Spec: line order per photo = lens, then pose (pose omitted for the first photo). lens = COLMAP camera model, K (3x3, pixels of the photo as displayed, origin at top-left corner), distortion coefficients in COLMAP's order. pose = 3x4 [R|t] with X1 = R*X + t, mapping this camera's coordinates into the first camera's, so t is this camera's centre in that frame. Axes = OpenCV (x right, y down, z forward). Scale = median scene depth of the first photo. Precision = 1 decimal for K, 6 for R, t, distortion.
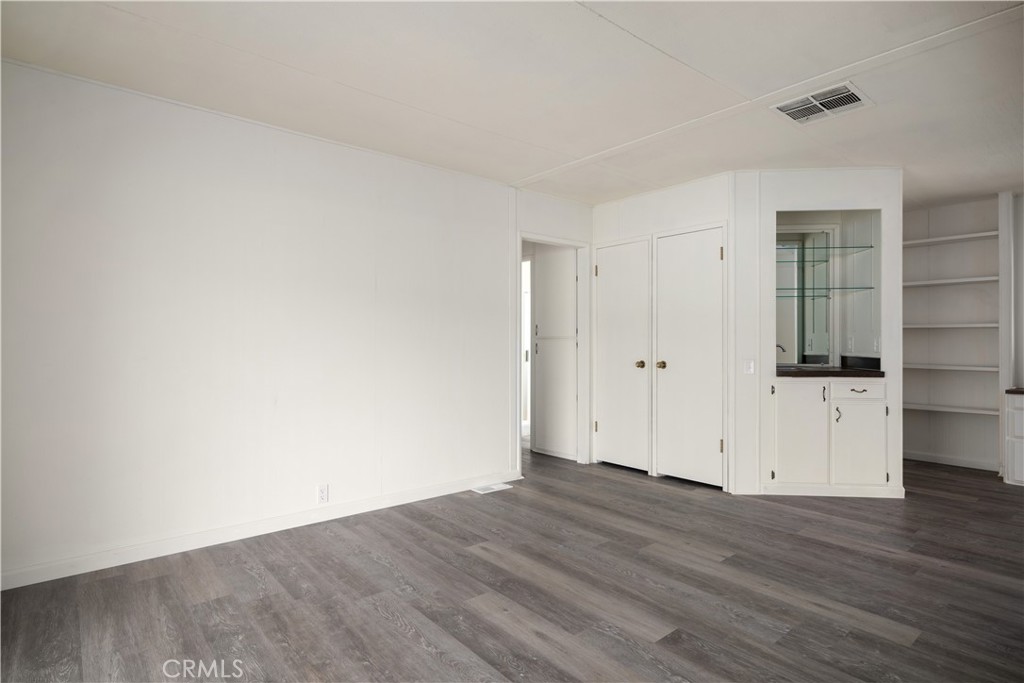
lens RADIAL K [[534.2, 0, 512.0], [0, 534.2, 341.5], [0, 0, 1]] dist [0.002292, 0.000469]
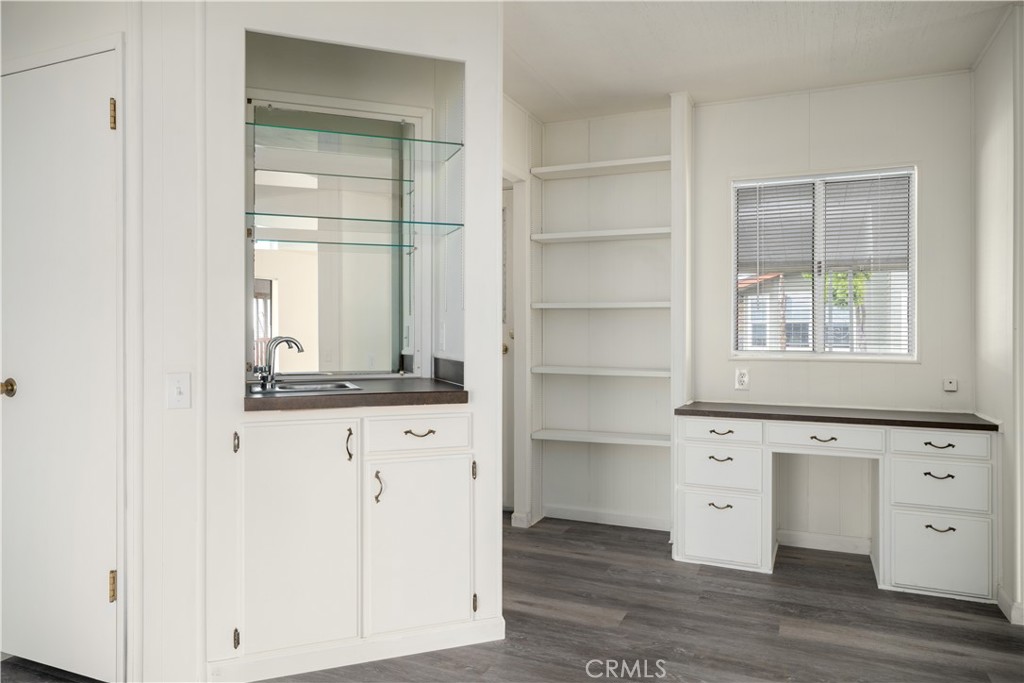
lens RADIAL K [[696.2, 0, 512.0], [0, 696.2, 341.5], [0, 0, 1]] dist [-0.026985, -0.000355]
pose [[0.899375, -0.008087, 0.437104, 0.407015], [0.002684, 0.999912, 0.012978, 0.002341], [-0.437170, -0.010498, 0.899317, 0.366382]]
